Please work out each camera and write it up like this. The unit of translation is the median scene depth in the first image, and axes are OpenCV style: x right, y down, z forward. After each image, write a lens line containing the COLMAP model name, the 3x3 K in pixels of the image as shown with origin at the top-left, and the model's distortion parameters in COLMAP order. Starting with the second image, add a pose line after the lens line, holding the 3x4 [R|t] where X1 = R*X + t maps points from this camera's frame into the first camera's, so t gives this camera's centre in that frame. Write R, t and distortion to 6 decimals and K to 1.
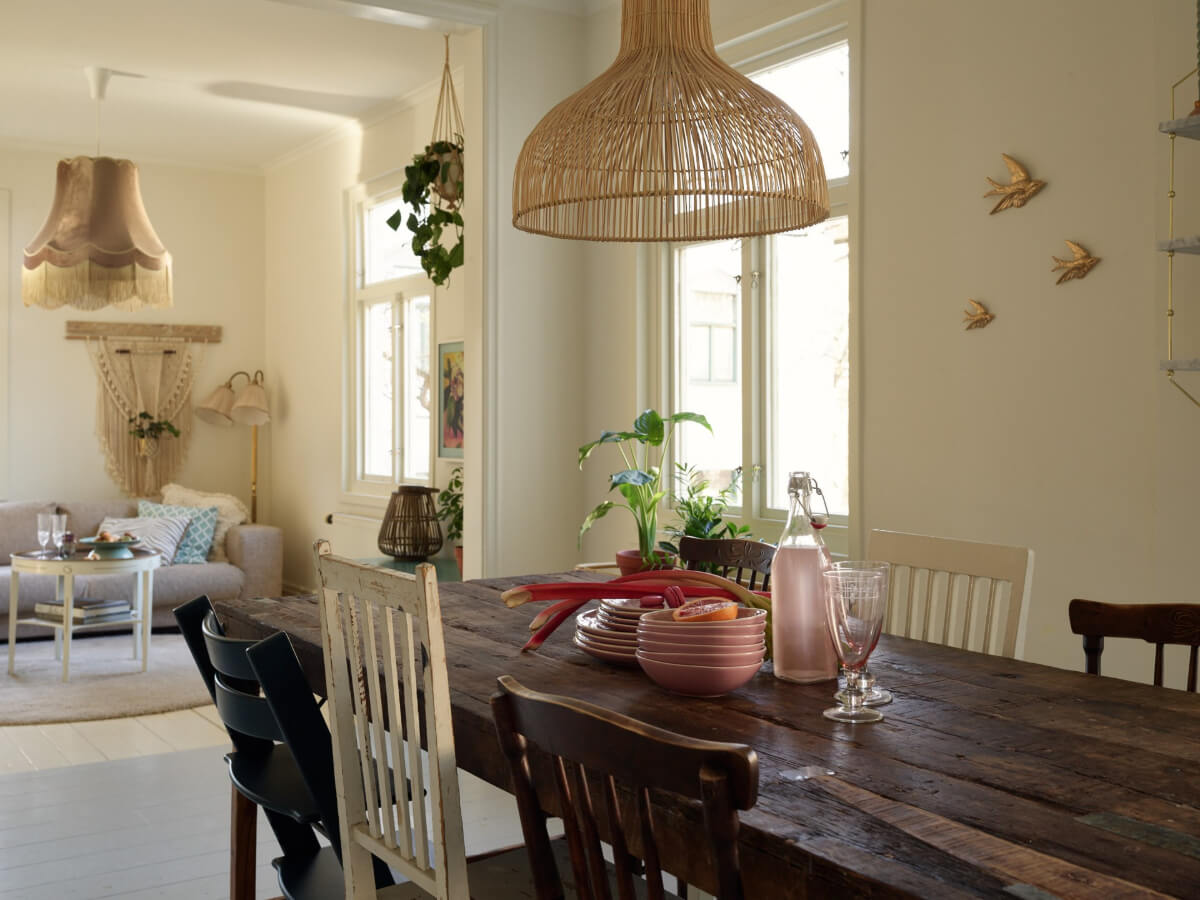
lens RADIAL K [[1283.3, 0, 601.6], [0, 1283.3, 417.4], [0, 0, 1]] dist [0.055253, -0.014921]
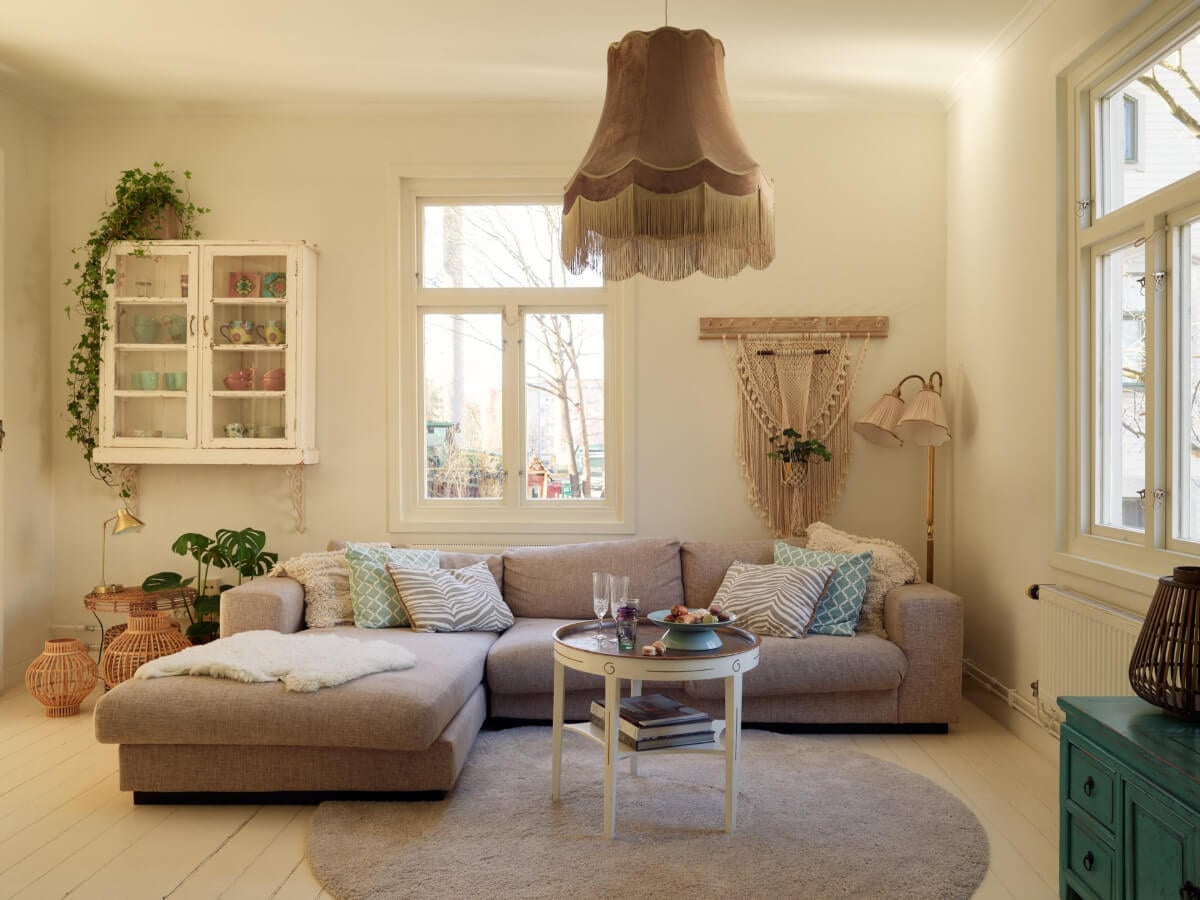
lens RADIAL K [[1058.5, 0, 597.8], [0, 1058.5, 446.4], [0, 0, 1]] dist [-0.037984, 0.002998]
pose [[0.821755, 0.003490, -0.569830, -0.084001], [0.000181, 0.999980, 0.006386, 0.002511], [0.569841, -0.005351, 0.821738, 0.407547]]
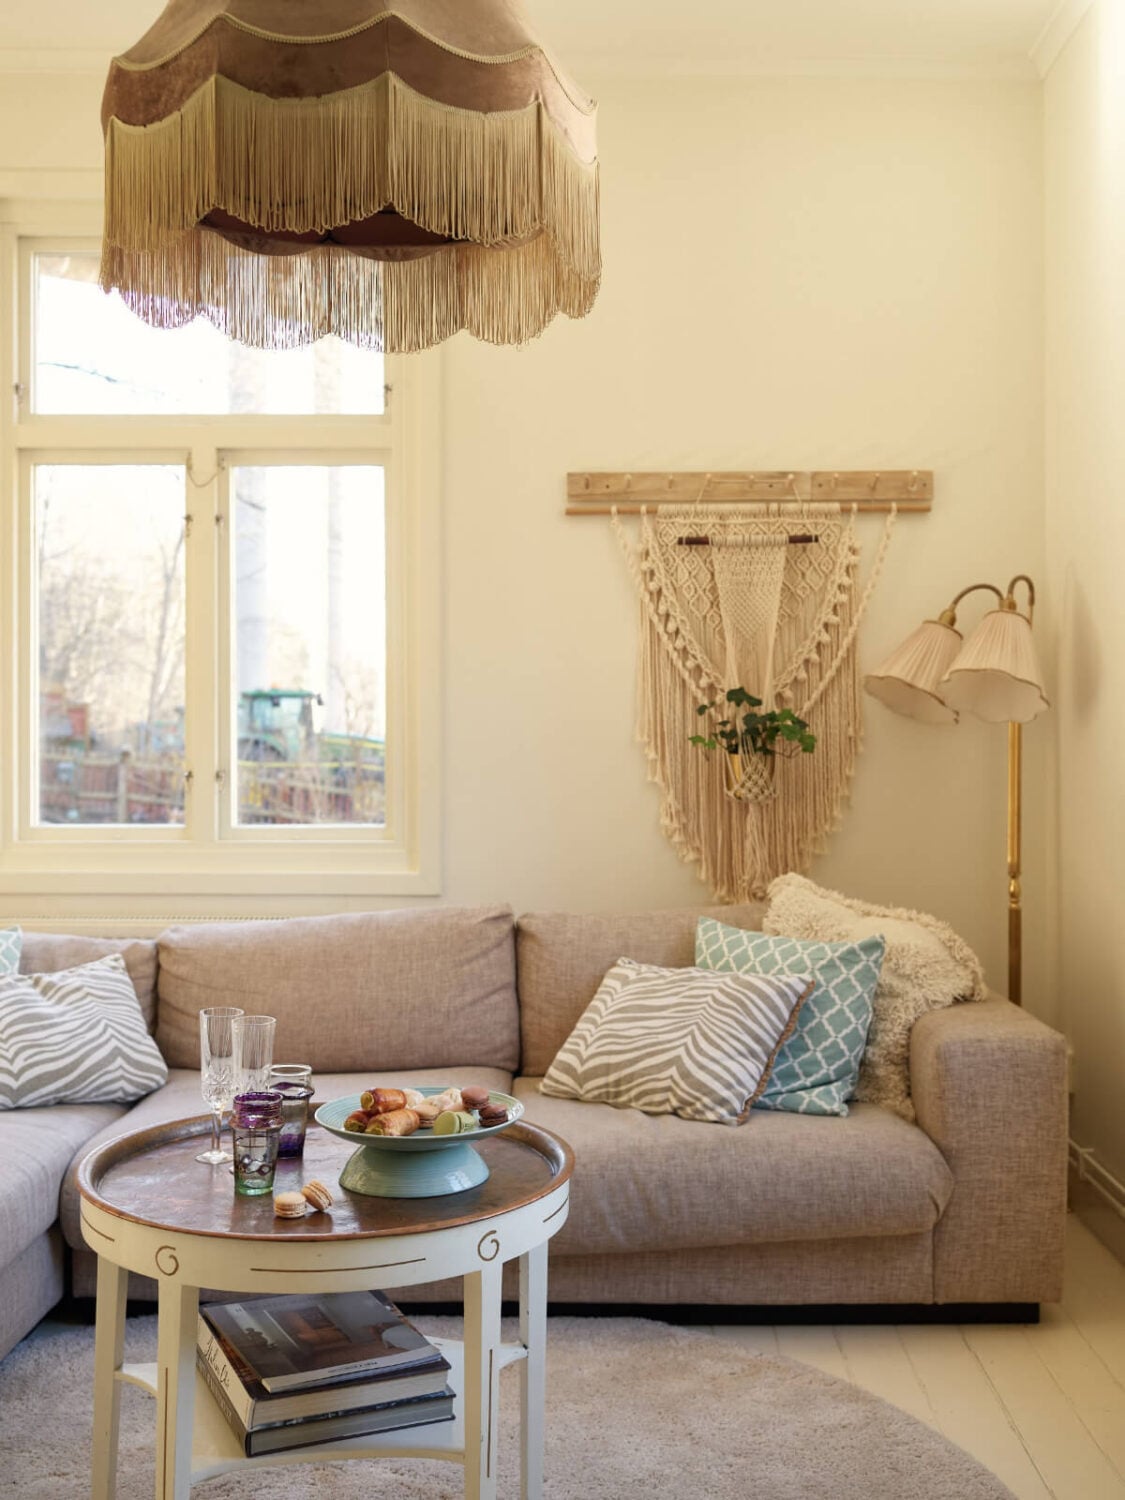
lens RADIAL K [[1637.5, 0, 612.4], [0, 1637.5, 674.5], [0, 0, 1]] dist [-0.008909, 0.005865]
pose [[0.838345, -0.014659, -0.544943, -0.110377], [-0.000048, 0.999636, -0.026964, 0.005329], [0.545140, 0.022631, 0.838040, 0.555415]]
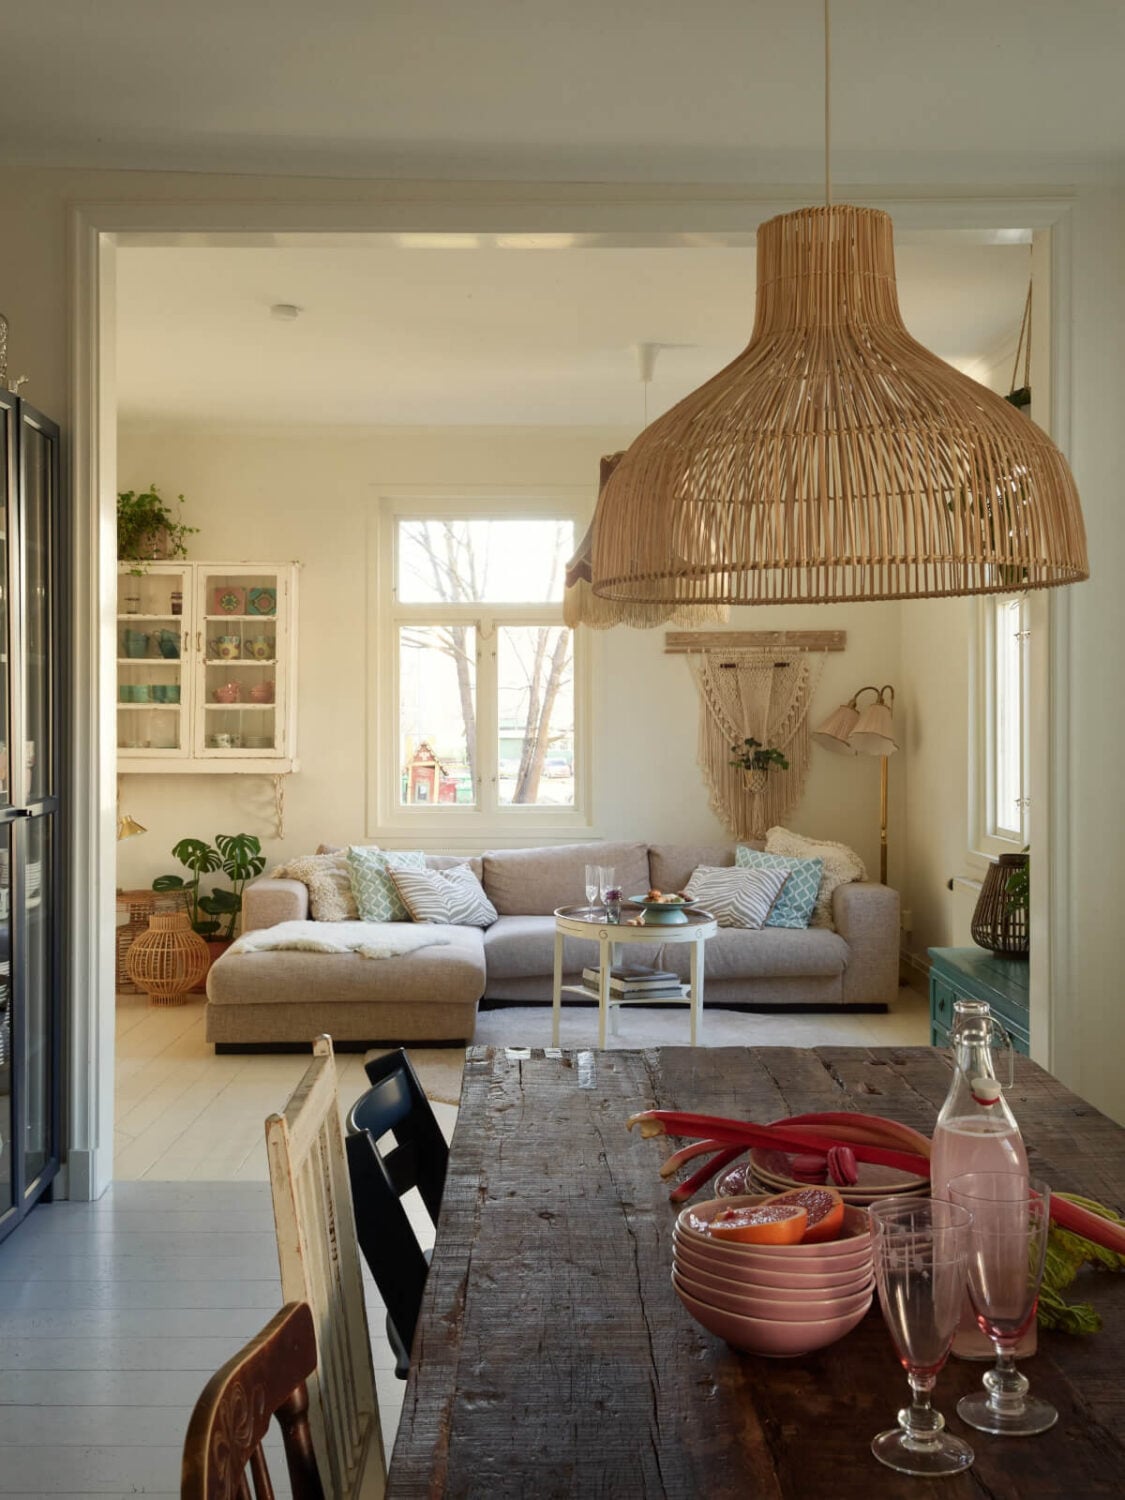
lens RADIAL K [[1604.1, 0, 532.5], [0, 1604.1, 720.5], [0, 0, 1]] dist [0.055253, -0.014921]
pose [[0.834287, 0.003755, -0.551317, 0.098719], [0.000804, 0.999967, 0.008029, -0.024005], [0.551329, -0.007142, 0.834257, 0.061634]]
